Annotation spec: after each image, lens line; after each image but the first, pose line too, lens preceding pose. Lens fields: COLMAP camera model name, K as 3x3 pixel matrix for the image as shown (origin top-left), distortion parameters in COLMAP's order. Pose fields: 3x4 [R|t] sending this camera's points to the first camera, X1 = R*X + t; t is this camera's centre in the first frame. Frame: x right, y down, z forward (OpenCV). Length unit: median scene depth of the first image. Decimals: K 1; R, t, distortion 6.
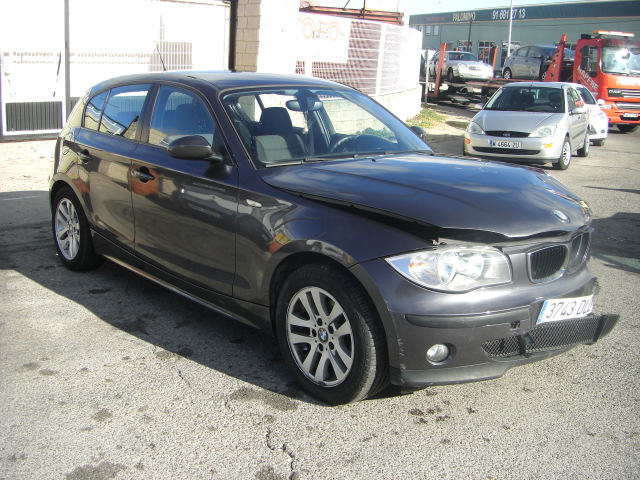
lens RADIAL K [[725.9, 0, 320.0], [0, 725.9, 240.0], [0, 0, 1]] dist [-0.194278, 0.157476]
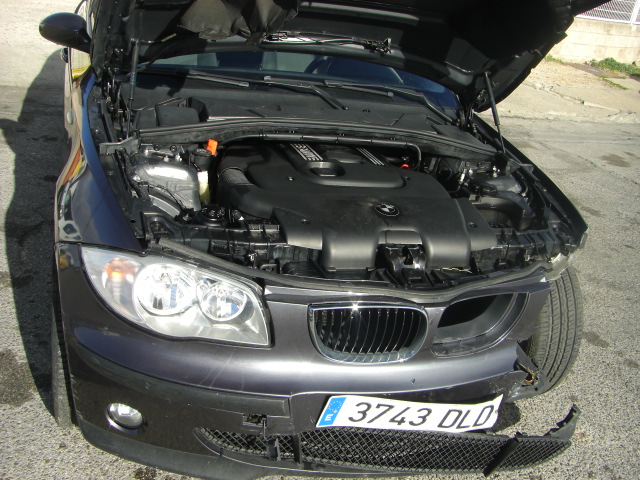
lens RADIAL K [[725.9, 0, 320.0], [0, 725.9, 240.0], [0, 0, 1]] dist [-0.194278, 0.157476]
pose [[0.902300, 0.267936, -0.337734, 0.437595], [-0.217071, 0.959219, 0.181049, -0.124270], [0.372471, -0.090049, 0.923665, 0.458967]]
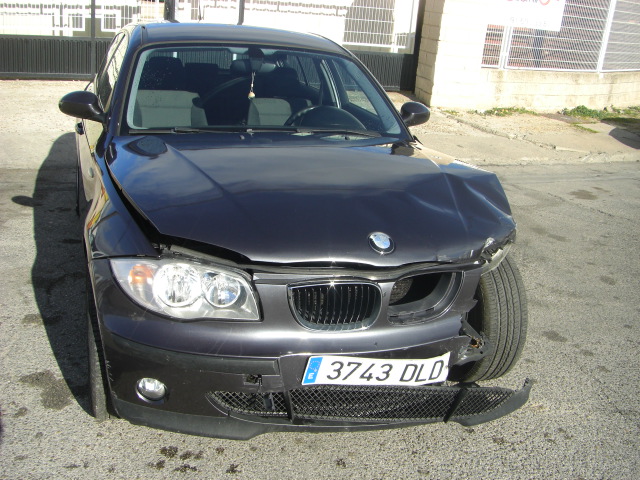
lens RADIAL K [[725.9, 0, 320.0], [0, 725.9, 240.0], [0, 0, 1]] dist [-0.194278, 0.157476]
pose [[0.918374, 0.158839, -0.362435, 0.535573], [-0.138777, 0.987012, 0.080916, -0.084691], [0.370581, -0.024014, 0.928490, 0.311955]]
